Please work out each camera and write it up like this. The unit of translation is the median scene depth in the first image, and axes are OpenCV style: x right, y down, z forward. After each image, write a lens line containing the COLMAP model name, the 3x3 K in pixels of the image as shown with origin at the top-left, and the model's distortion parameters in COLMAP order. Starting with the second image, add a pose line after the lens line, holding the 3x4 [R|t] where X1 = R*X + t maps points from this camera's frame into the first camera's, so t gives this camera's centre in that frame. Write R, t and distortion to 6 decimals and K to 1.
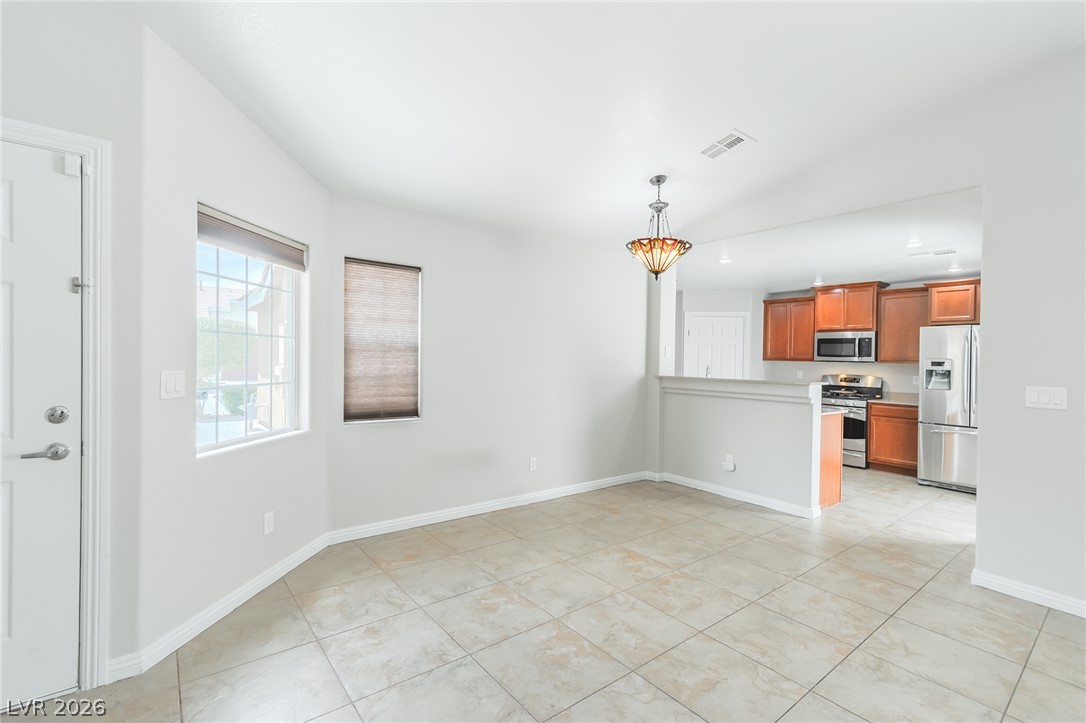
lens RADIAL K [[474.9, 0, 551.7], [0, 474.9, 359.5], [0, 0, 1]] dist [0.014701, -0.000612]
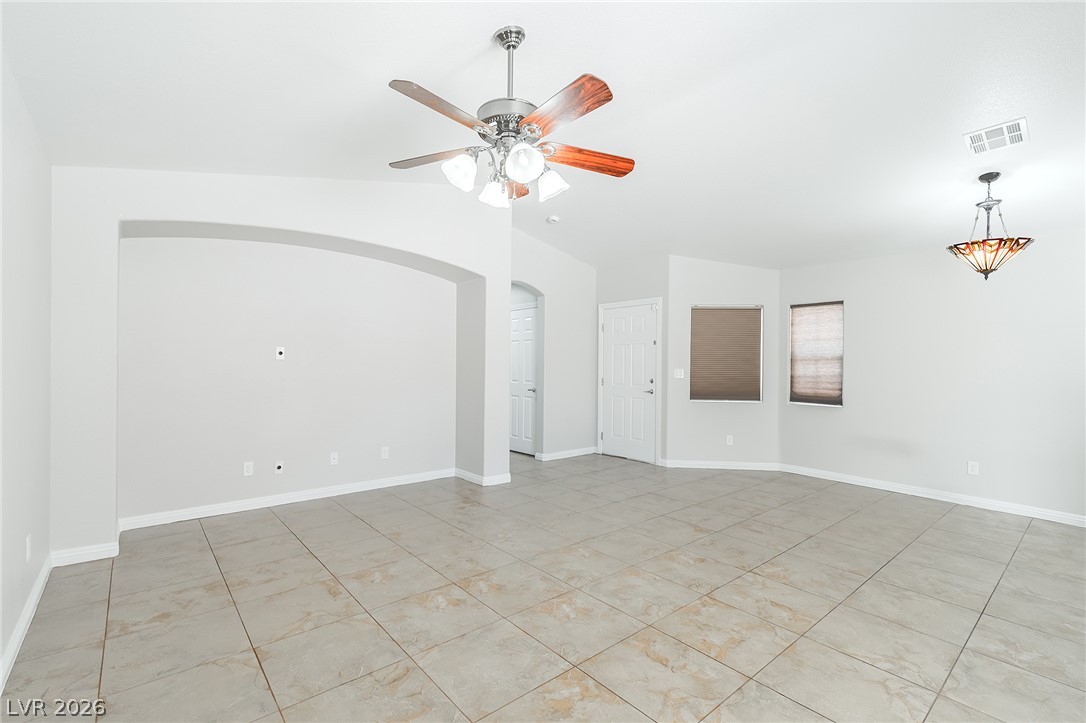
lens RADIAL K [[474.9, 0, 534.1], [0, 474.9, 350.5], [0, 0, 1]] dist [0.014701, -0.000612]
pose [[0.027954, -0.052562, -0.998226, 1.189109], [-0.012498, 0.998520, -0.052927, 0.045780], [0.999531, 0.013955, 0.027256, 0.039854]]
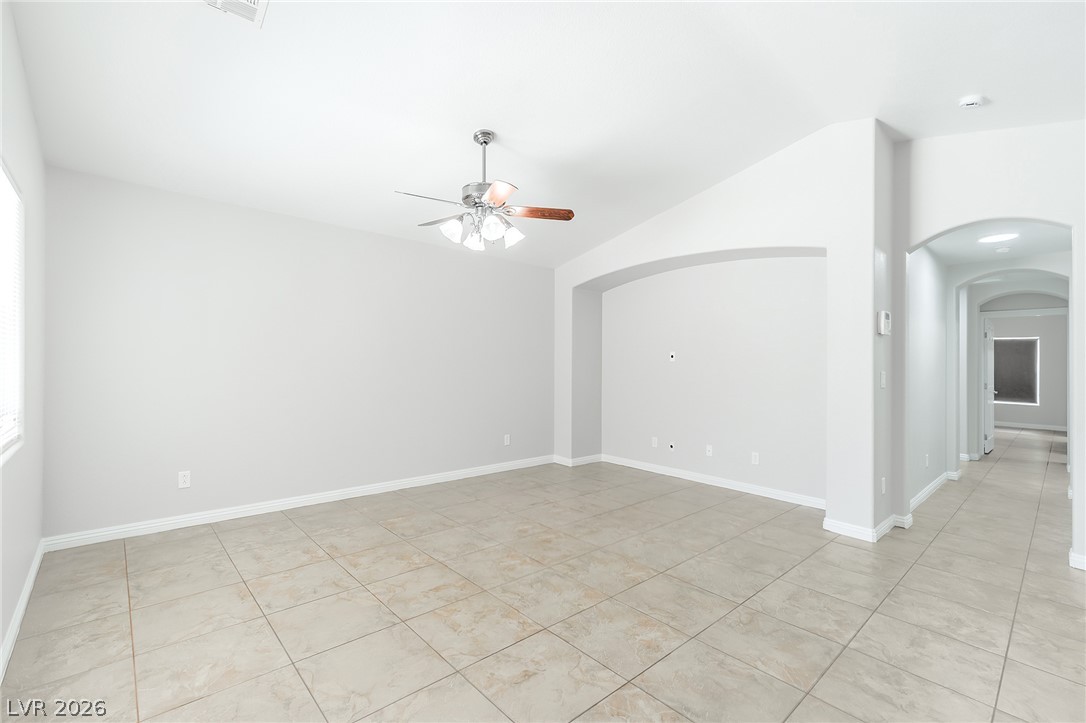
lens RADIAL K [[474.9, 0, 563.2], [0, 474.9, 362.7], [0, 0, 1]] dist [0.014701, -0.000612]
pose [[-0.993966, -0.041827, -0.101397, 0.521748], [-0.042030, 0.999116, -0.000133, 0.010089], [0.101313, 0.004130, -0.994846, 0.960817]]
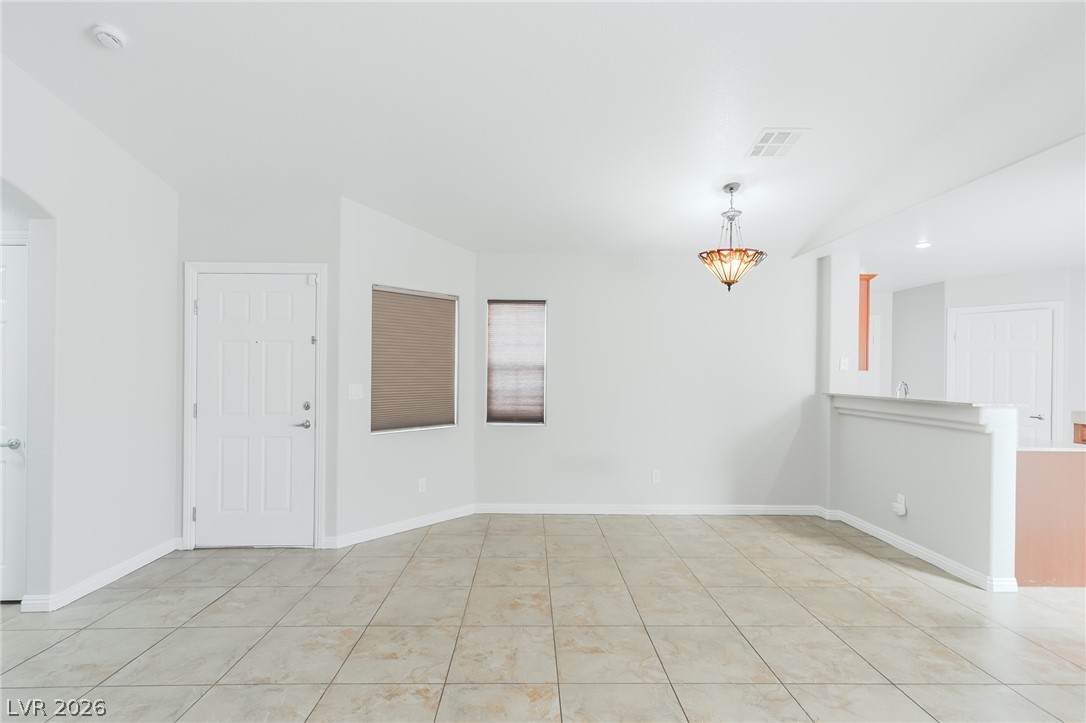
lens RADIAL K [[517.7, 0, 541.8], [0, 517.7, 362.1], [0, 0, 1]] dist [0.013583, -0.005061]
pose [[0.792602, -0.024705, -0.609239, 0.549345], [0.007847, 0.999509, -0.030322, 0.004597], [0.609689, 0.019253, 0.792407, -0.055419]]
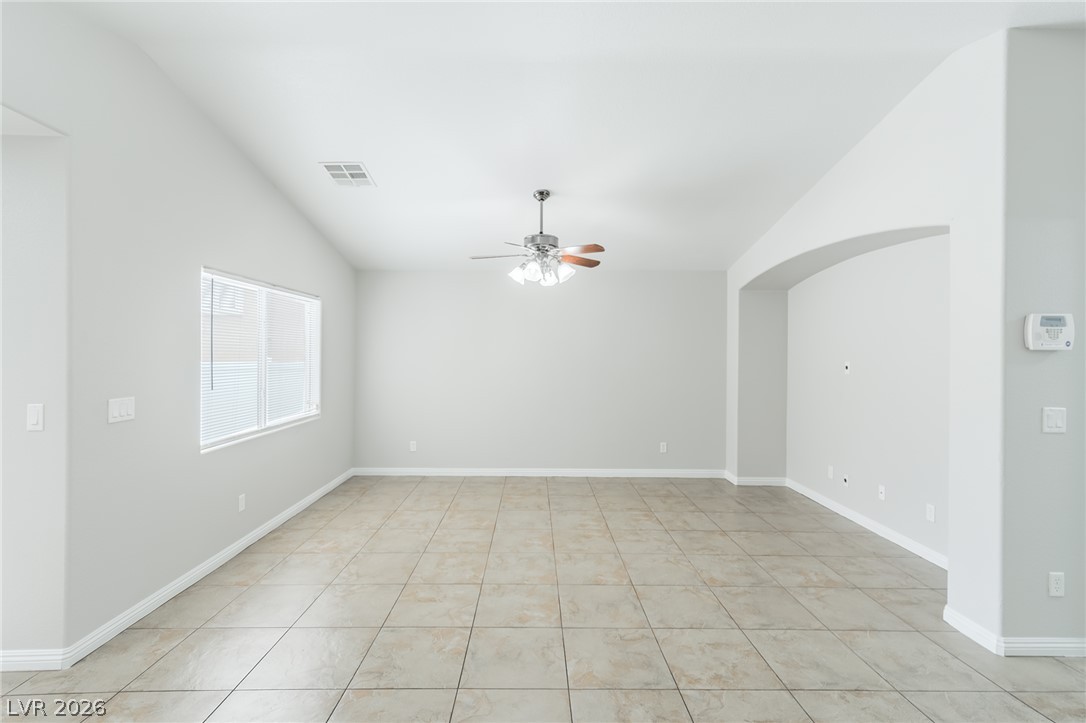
lens RADIAL K [[517.7, 0, 565.7], [0, 517.7, 361.0], [0, 0, 1]] dist [0.013583, -0.005061]
pose [[-0.812347, -0.044012, 0.581511, -0.176843], [-0.031012, 0.998997, 0.032287, -0.062387], [-0.582349, 0.008195, -0.812898, 0.982006]]
